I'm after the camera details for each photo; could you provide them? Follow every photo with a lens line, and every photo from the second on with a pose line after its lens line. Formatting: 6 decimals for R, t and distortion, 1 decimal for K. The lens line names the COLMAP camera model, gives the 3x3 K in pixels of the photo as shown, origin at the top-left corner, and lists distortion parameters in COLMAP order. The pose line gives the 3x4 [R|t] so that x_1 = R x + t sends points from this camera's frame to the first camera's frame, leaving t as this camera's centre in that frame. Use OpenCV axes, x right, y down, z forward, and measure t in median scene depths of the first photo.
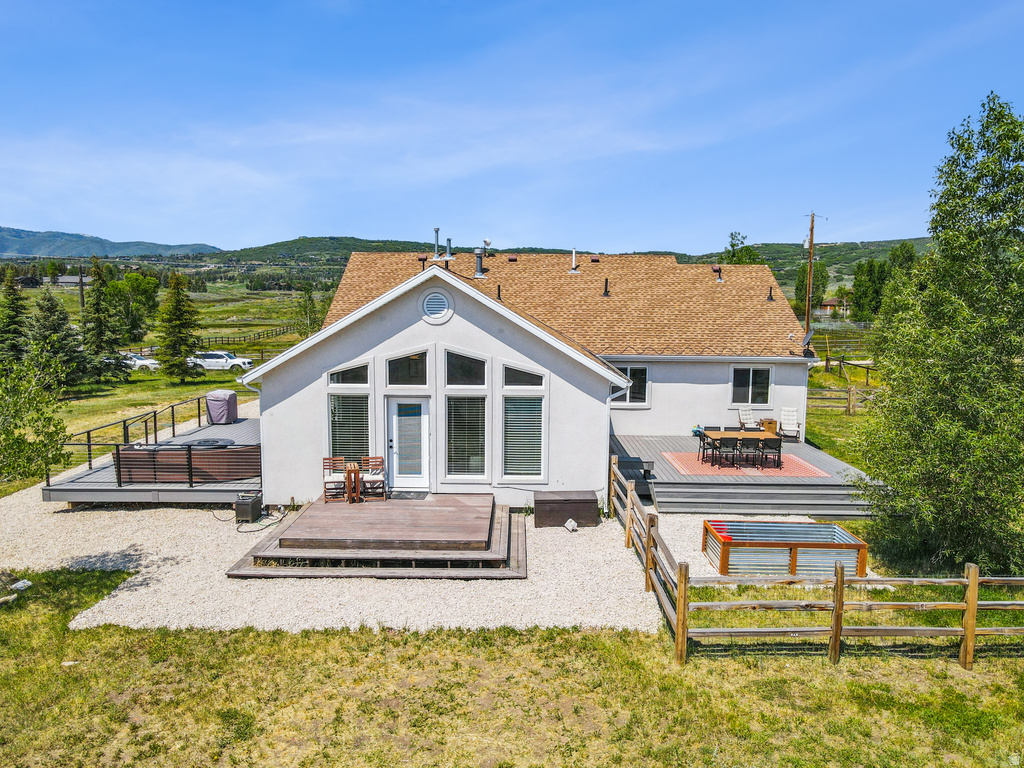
lens RADIAL K [[751.0, 0, 519.6], [0, 751.0, 383.9], [0, 0, 1]] dist [-0.001649, 0.026955]
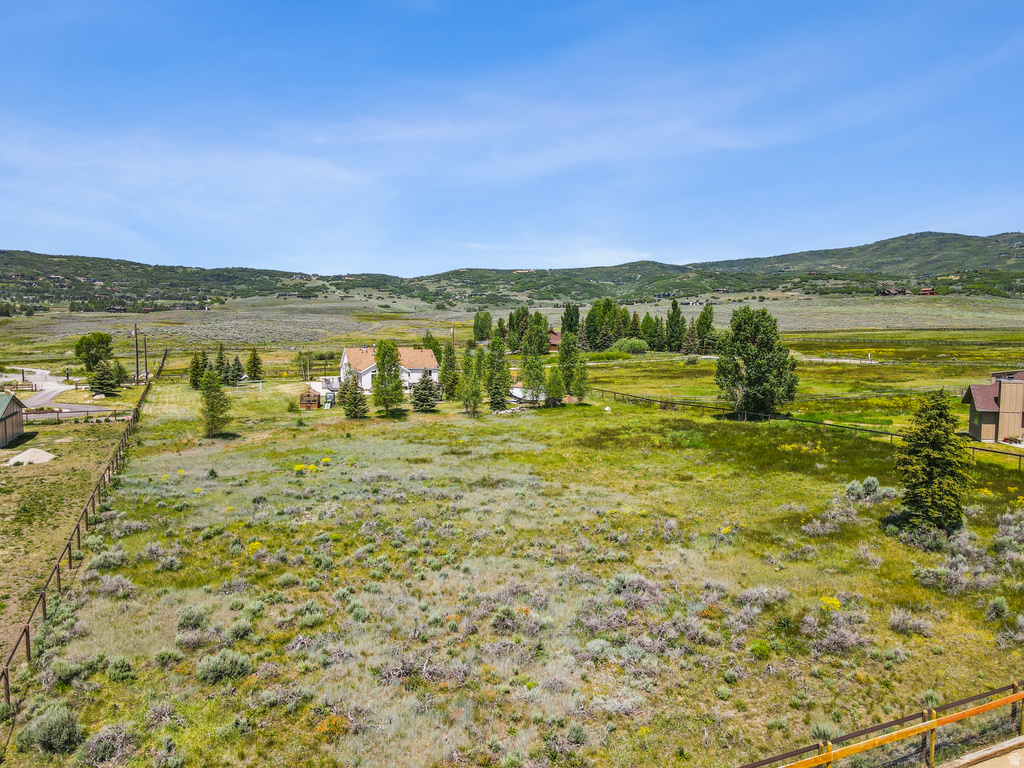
lens RADIAL K [[751.0, 0, 519.6], [0, 751.0, 383.9], [0, 0, 1]] dist [-0.001649, 0.026955]
pose [[0.930453, -0.033901, 0.364840, -1.143149], [0.042801, 0.998950, -0.016332, 0.209298], [-0.363904, 0.030812, 0.930927, -4.612822]]
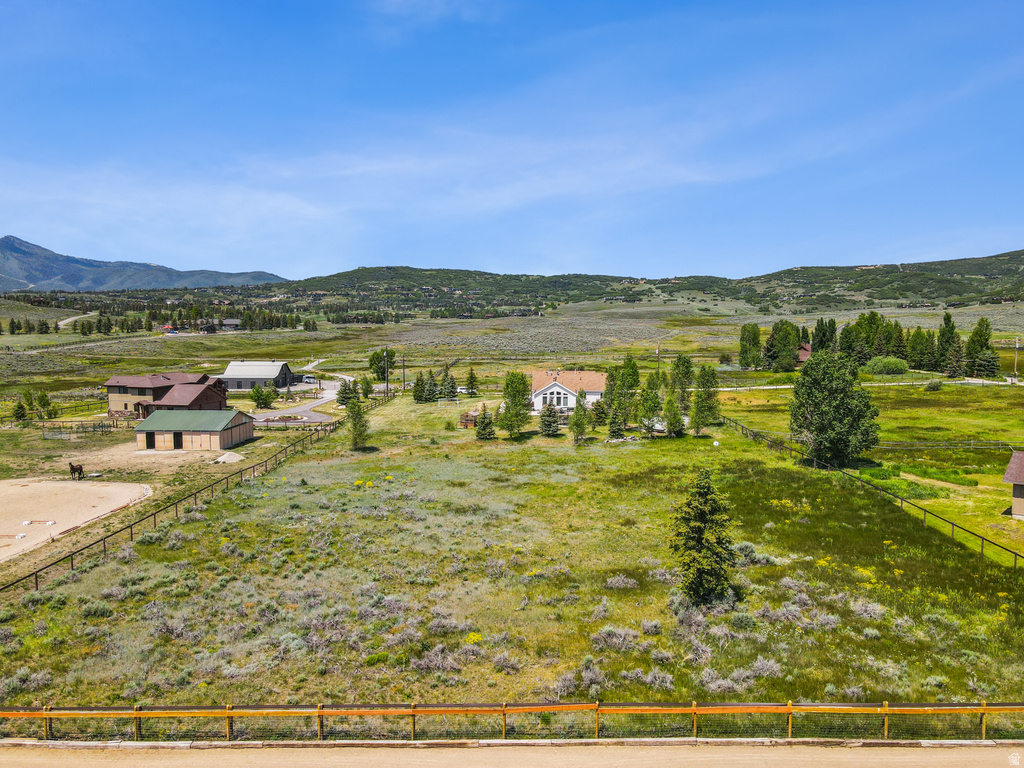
lens RADIAL K [[751.0, 0, 519.6], [0, 751.0, 383.9], [0, 0, 1]] dist [-0.001649, 0.026955]
pose [[0.998134, -0.004084, -0.060927, 0.002795], [0.002396, 0.999612, -0.027747, 0.075761], [0.061016, 0.027549, 0.997757, -5.243570]]
